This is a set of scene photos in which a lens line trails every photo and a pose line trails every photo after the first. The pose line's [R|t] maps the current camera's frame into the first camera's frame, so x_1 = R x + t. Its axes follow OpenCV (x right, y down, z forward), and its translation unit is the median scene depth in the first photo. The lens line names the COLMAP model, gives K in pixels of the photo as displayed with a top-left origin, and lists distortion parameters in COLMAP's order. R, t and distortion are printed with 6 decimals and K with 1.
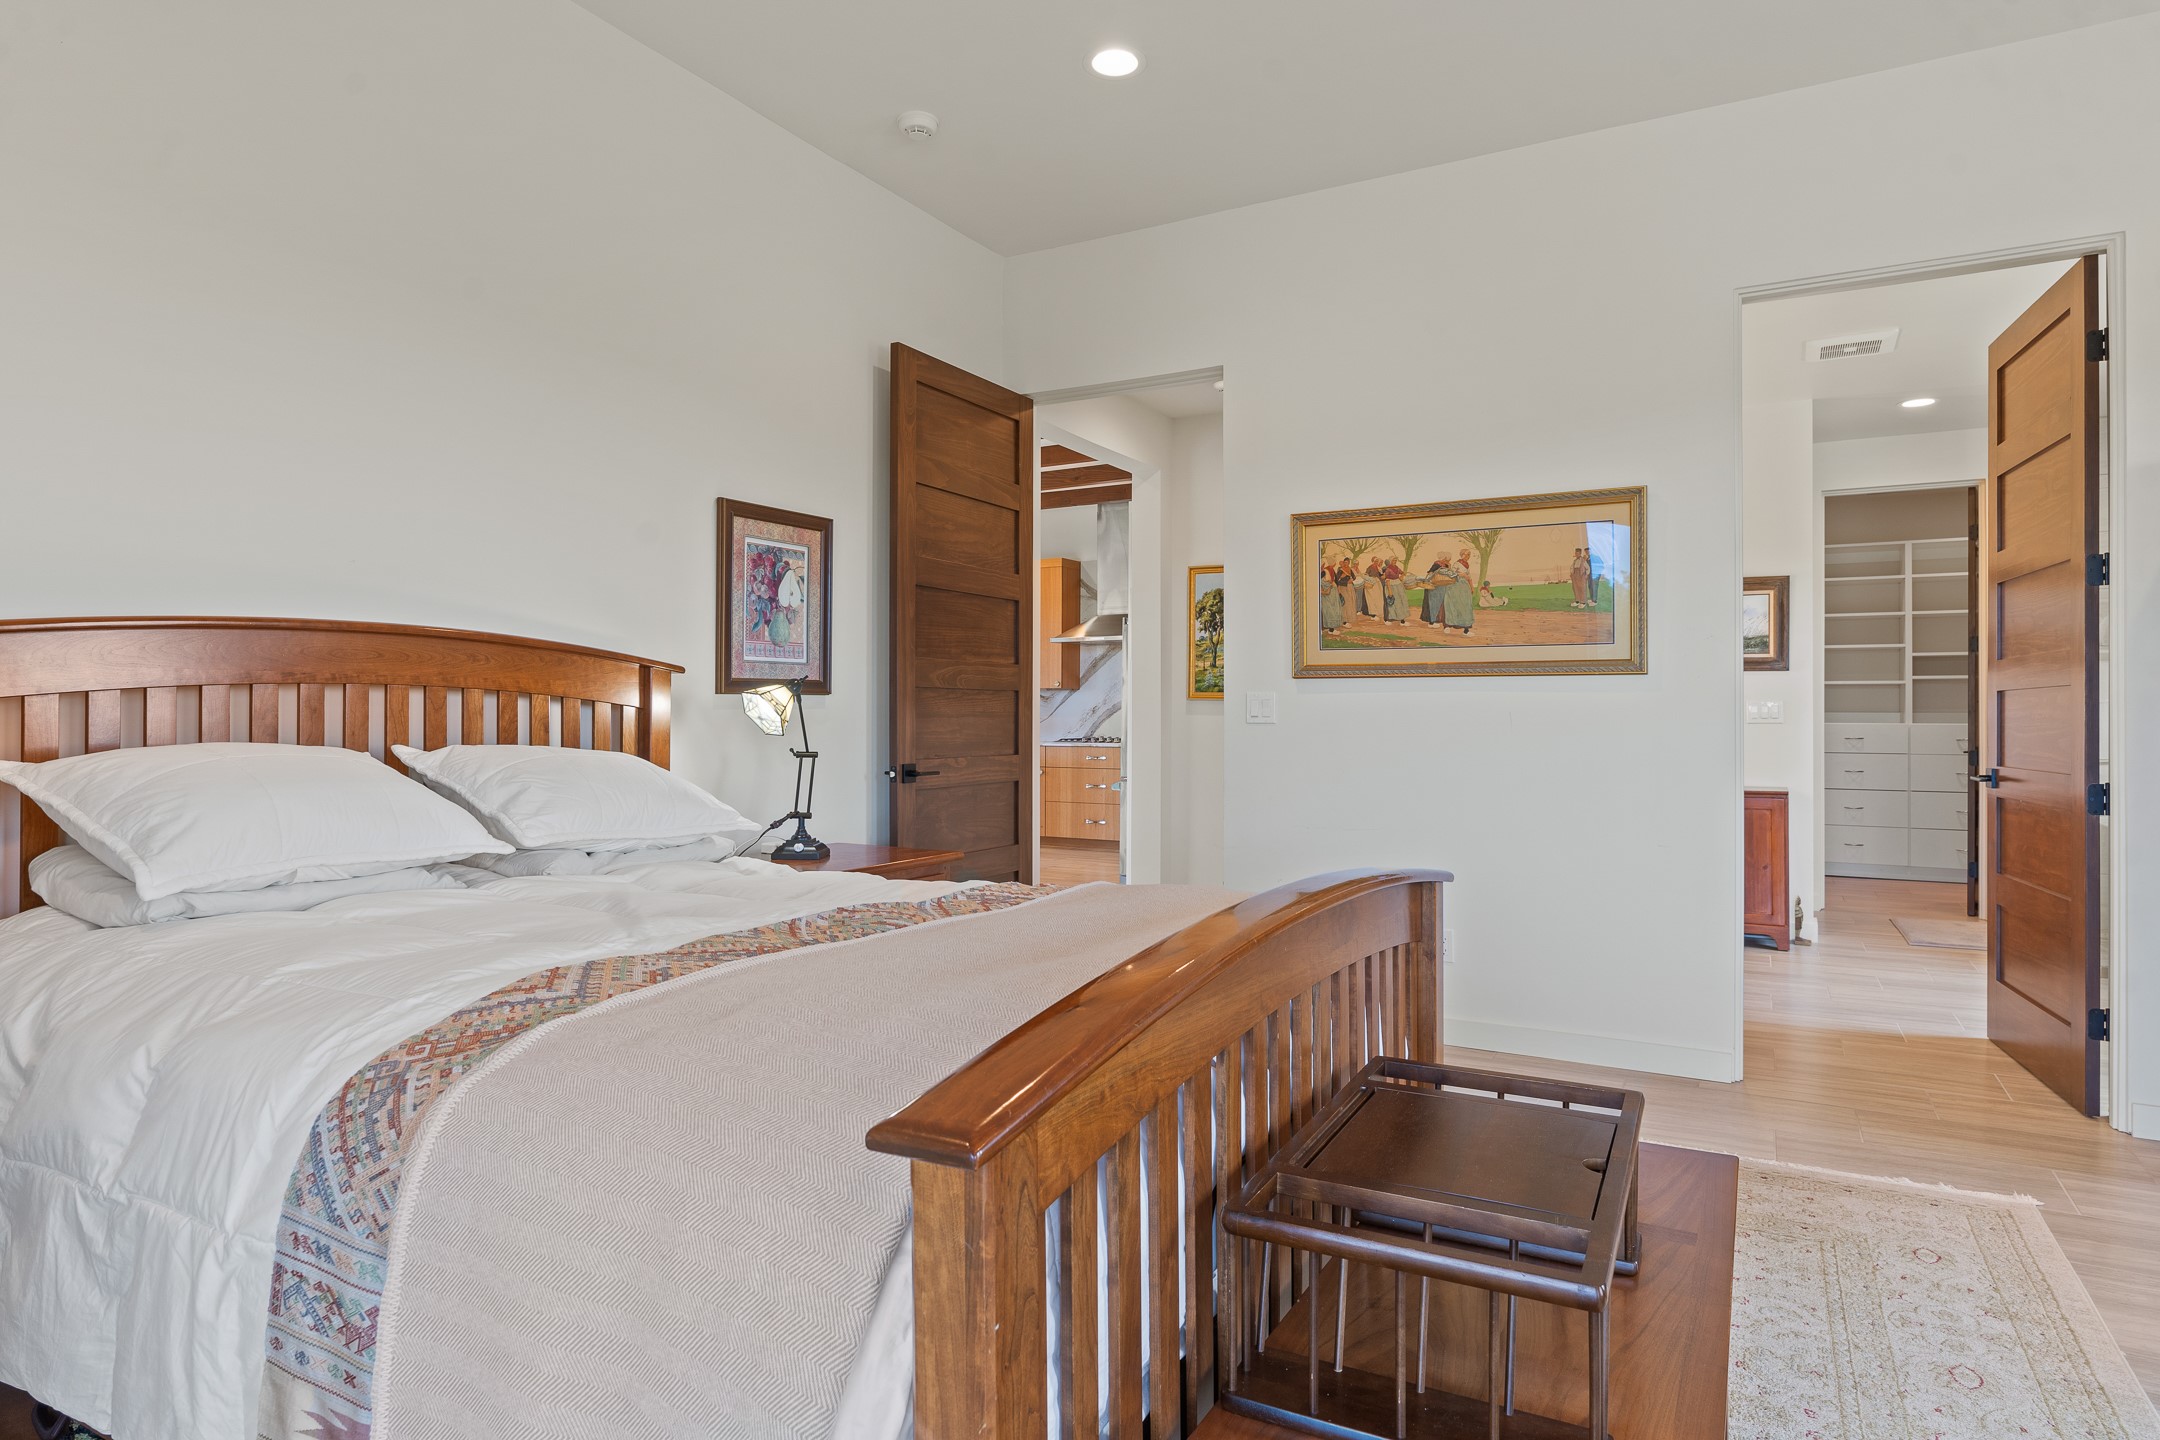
lens RADIAL K [[1213.4, 0, 1080.0], [0, 1213.4, 720.0], [0, 0, 1]] dist [0.006819, 0.001517]
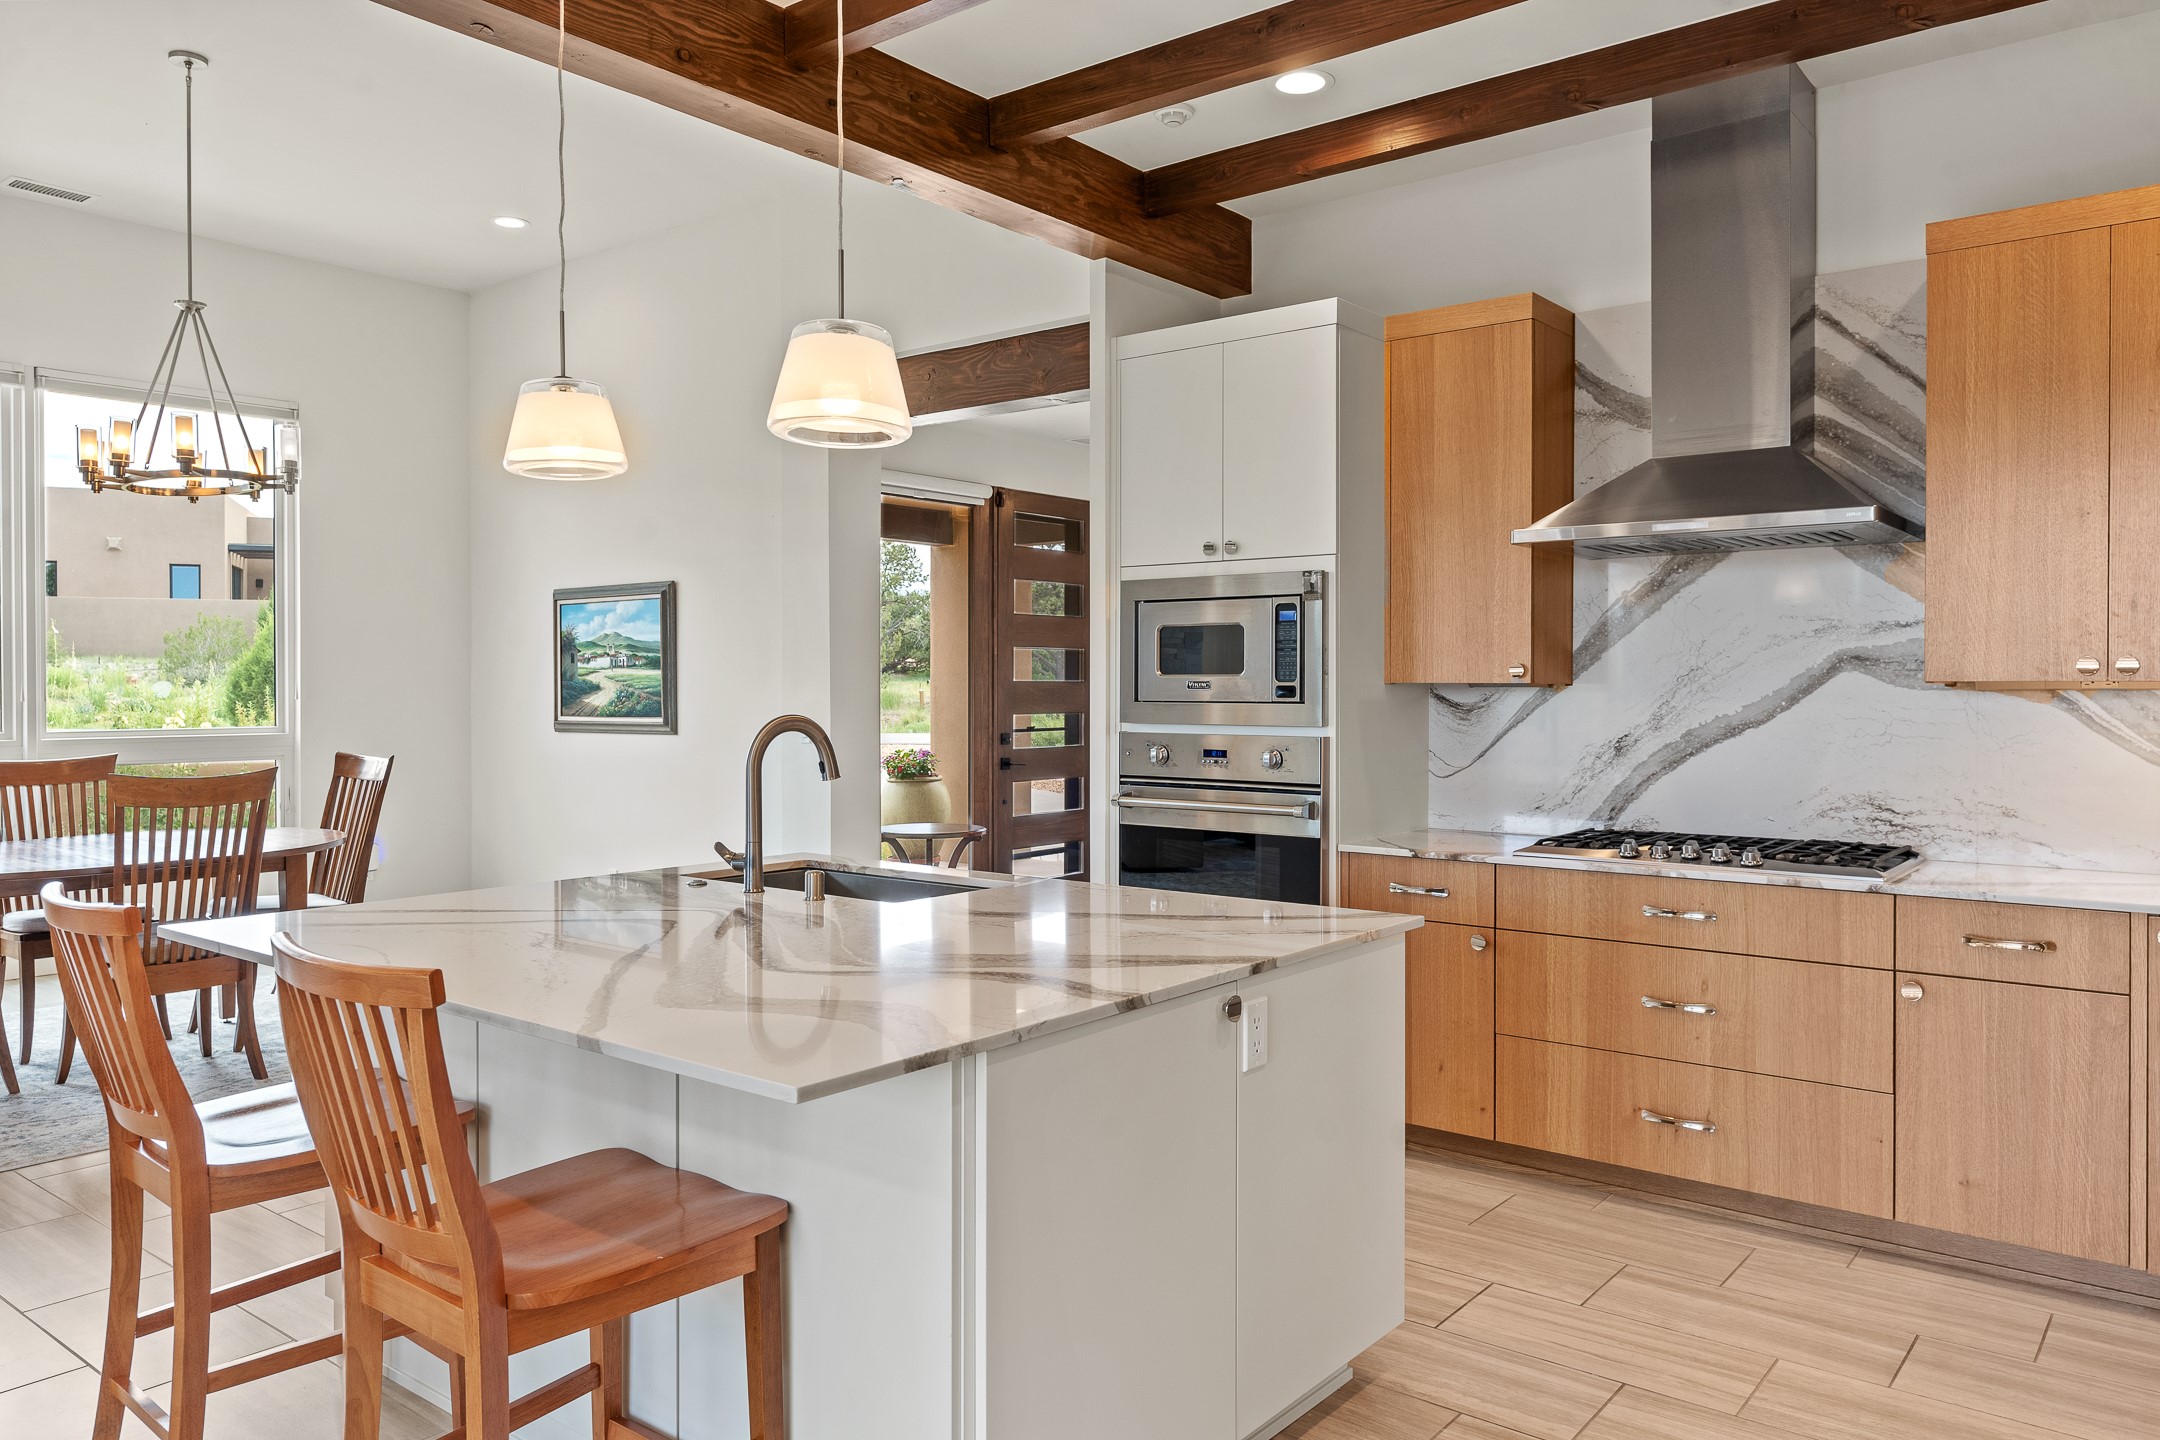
lens RADIAL K [[1474.8, 0, 1078.9], [0, 1474.8, 704.0], [0, 0, 1]] dist [-0.004215, 0.001740]
pose [[0.985746, -0.000188, -0.168243, -0.069091], [0.001928, 0.999946, 0.010180, -0.024561], [0.168232, -0.010359, 0.985693, 0.571758]]
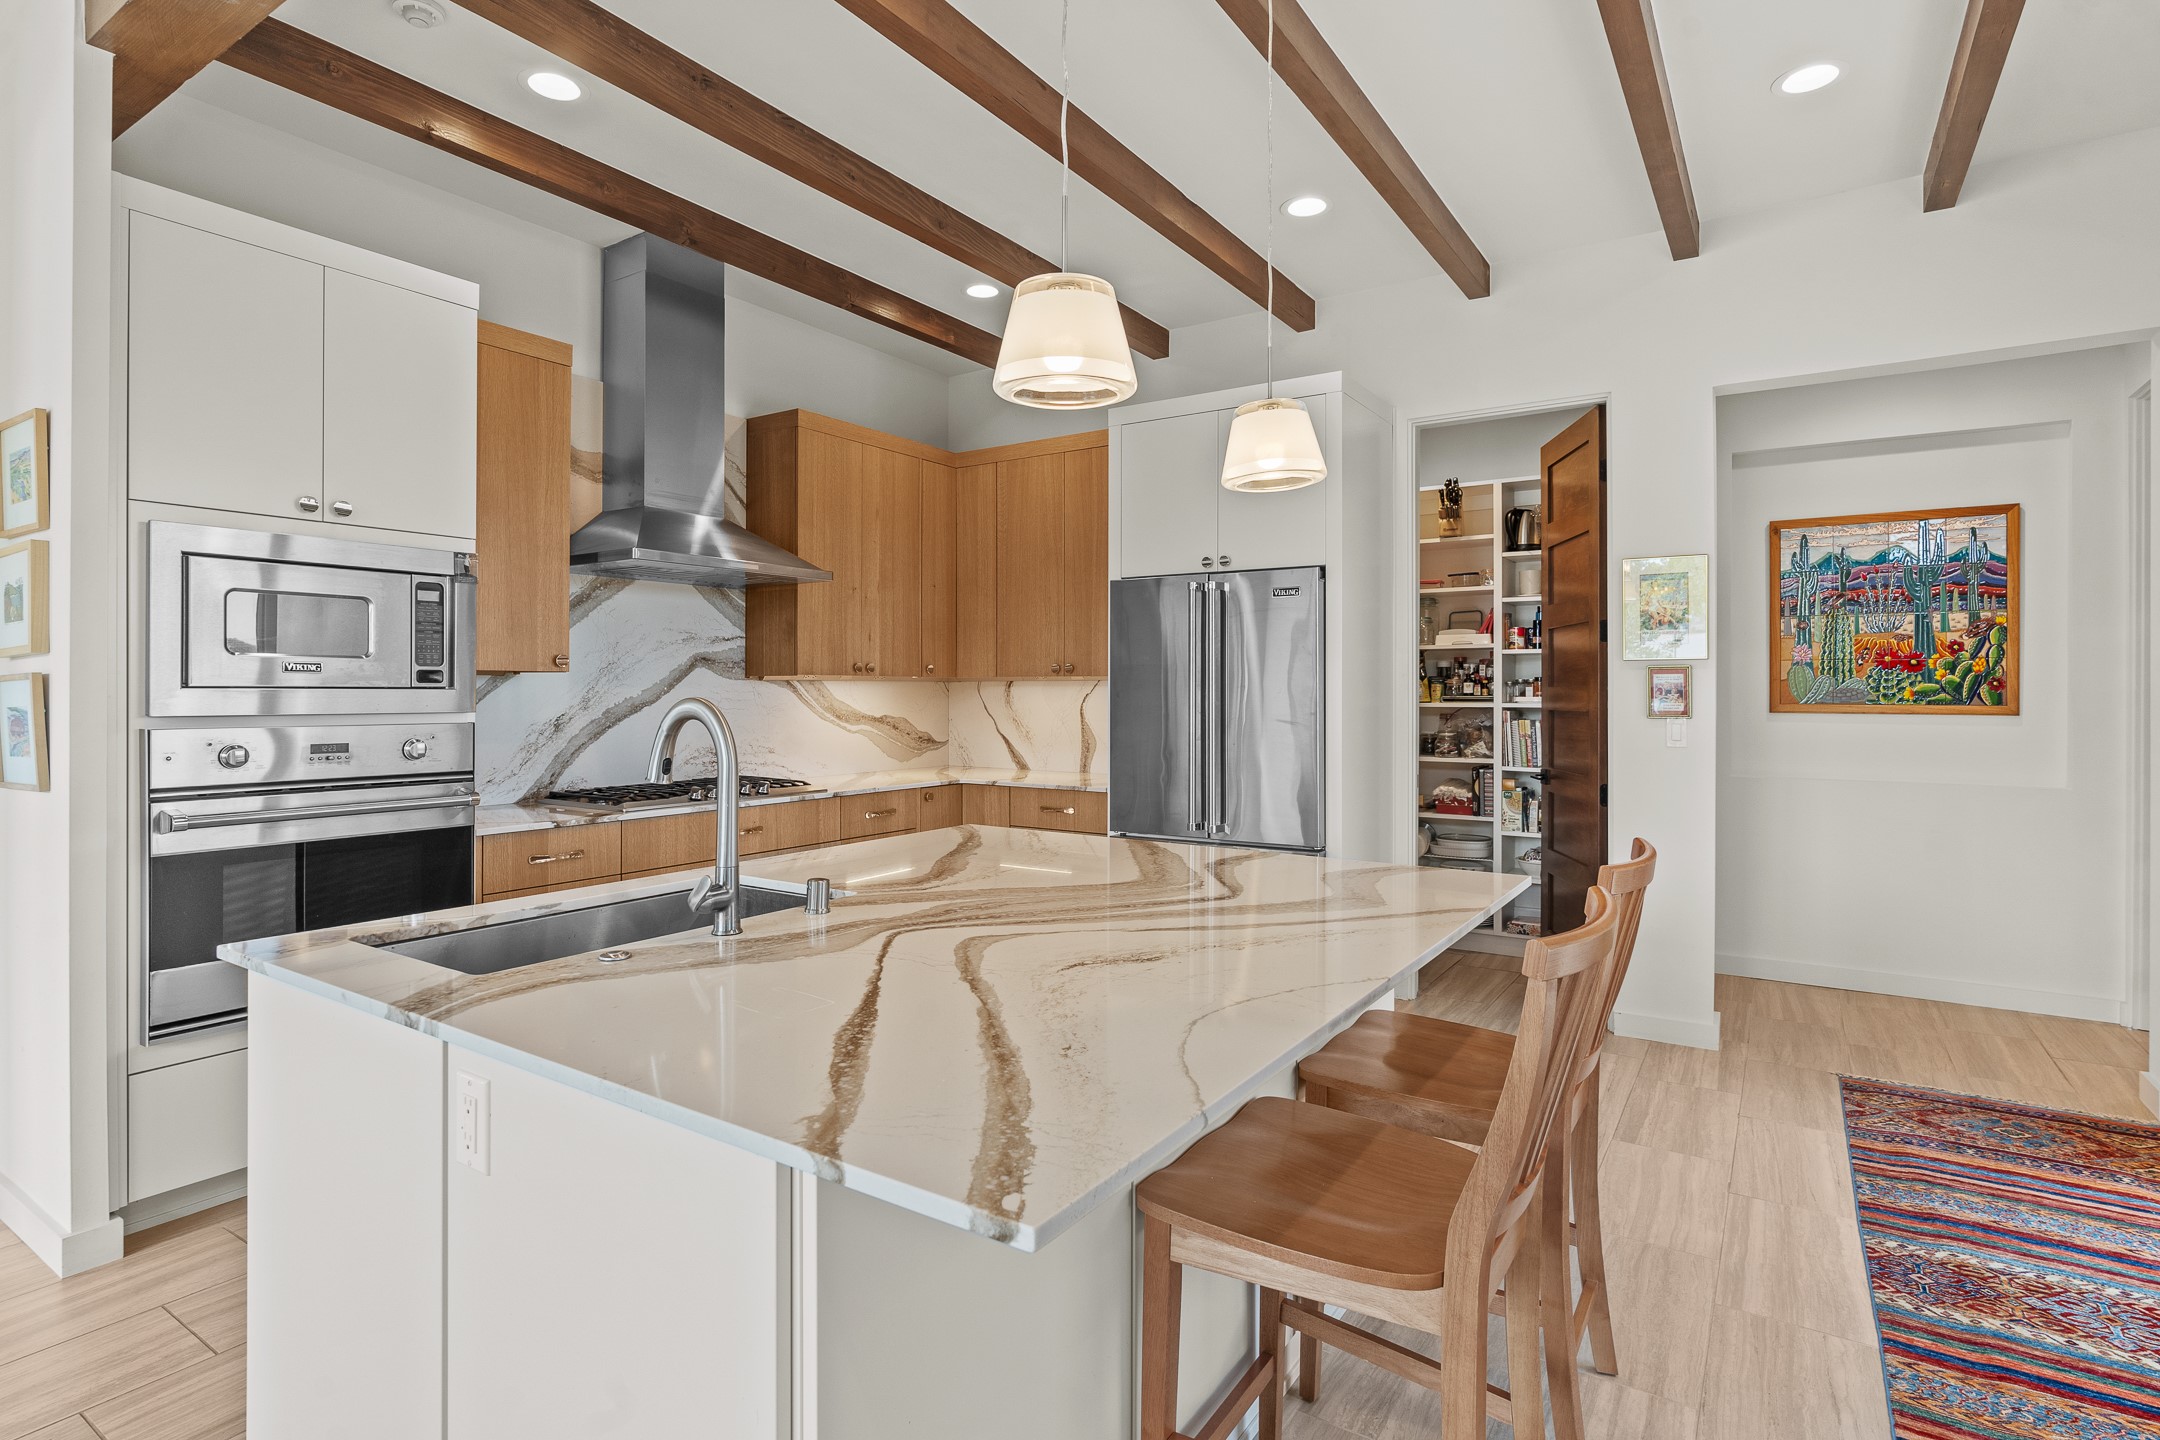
lens RADIAL K [[1086.2, 0, 1076.7], [0, 1086.2, 691.1], [0, 0, 1]] dist [0.000120, 0.000112]
pose [[0.083729, -0.002872, 0.996484, -0.352839], [-0.000914, 0.999995, 0.002959, -0.020813], [-0.996488, -0.001159, 0.083726, 0.794148]]
